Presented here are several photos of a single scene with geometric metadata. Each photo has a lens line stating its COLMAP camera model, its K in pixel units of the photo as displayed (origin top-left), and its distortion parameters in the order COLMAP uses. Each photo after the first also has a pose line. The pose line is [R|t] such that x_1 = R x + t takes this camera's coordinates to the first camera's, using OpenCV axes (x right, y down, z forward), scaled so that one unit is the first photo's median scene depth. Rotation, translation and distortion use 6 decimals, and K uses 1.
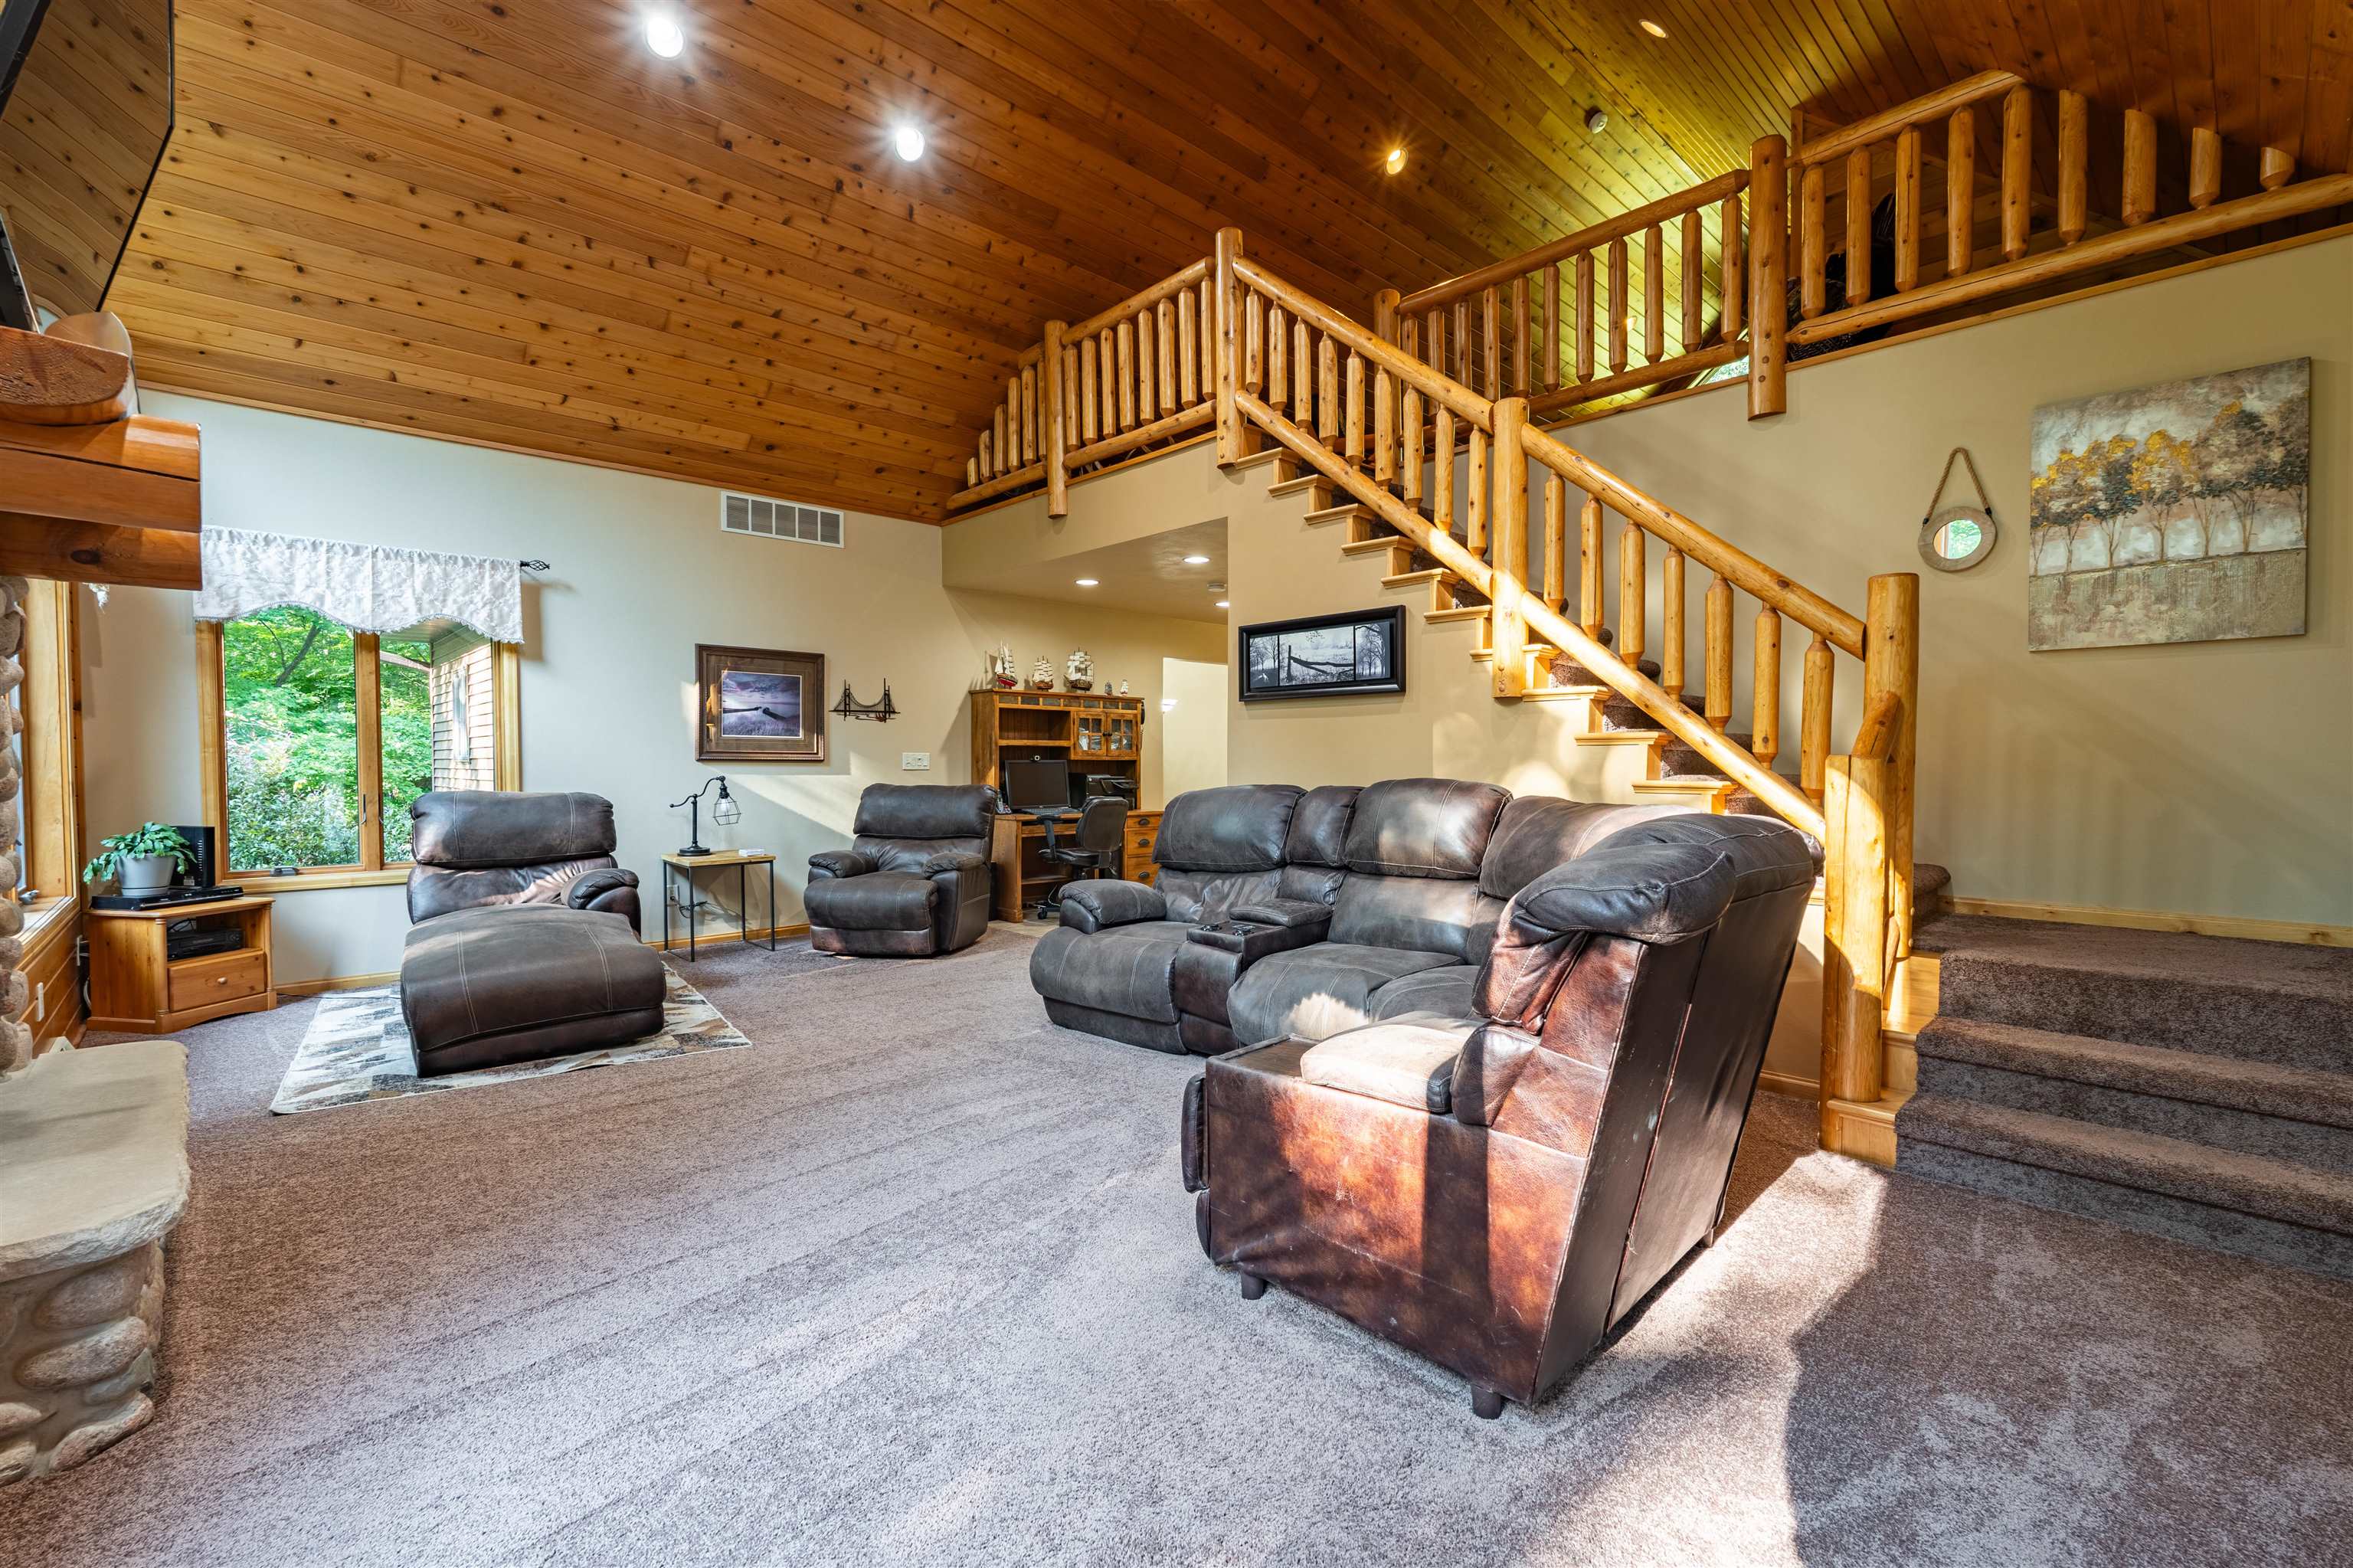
lens RADIAL K [[1030.6, 0, 1179.5], [0, 1030.6, 782.1], [0, 0, 1]] dist [-0.006971, 0.002175]
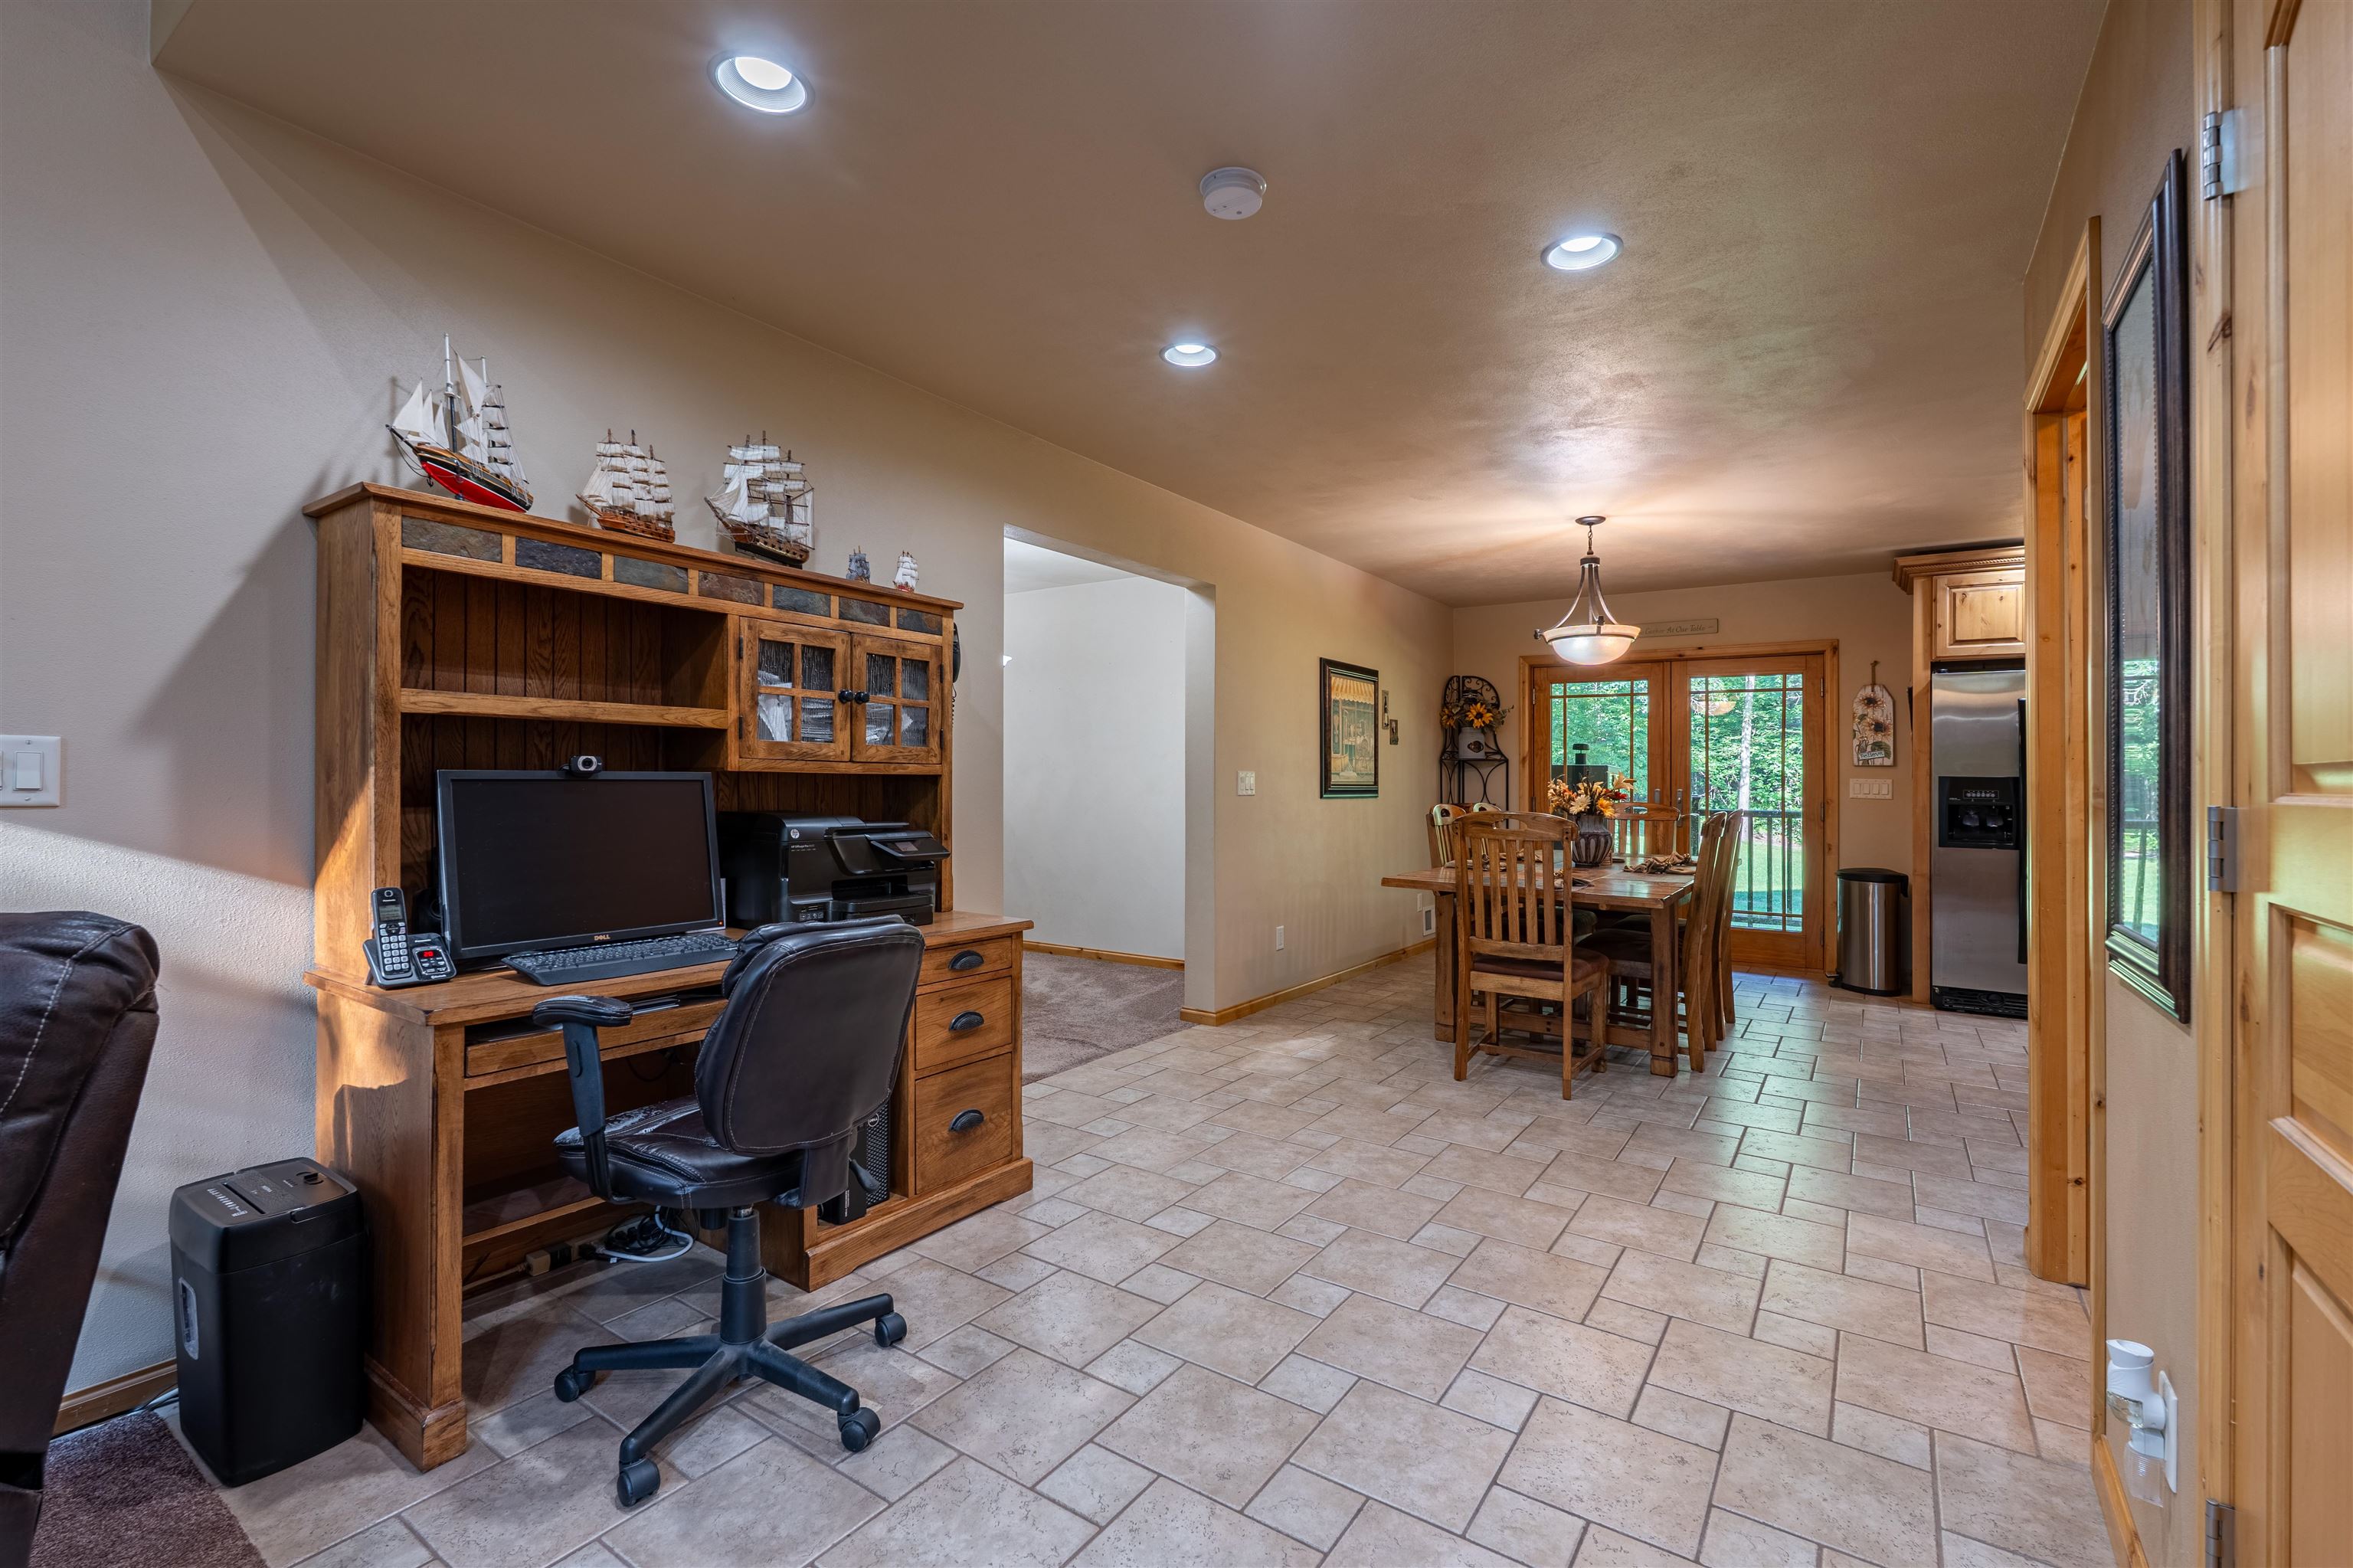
lens RADIAL K [[1030.6, 0, 1172.7], [0, 1030.6, 775.4], [0, 0, 1]] dist [-0.006971, 0.002175]
pose [[0.979208, 0.002659, 0.202841, -0.036512], [0.003207, 0.999586, -0.028582, -0.010940], [-0.202833, 0.028638, 0.978794, 0.661781]]
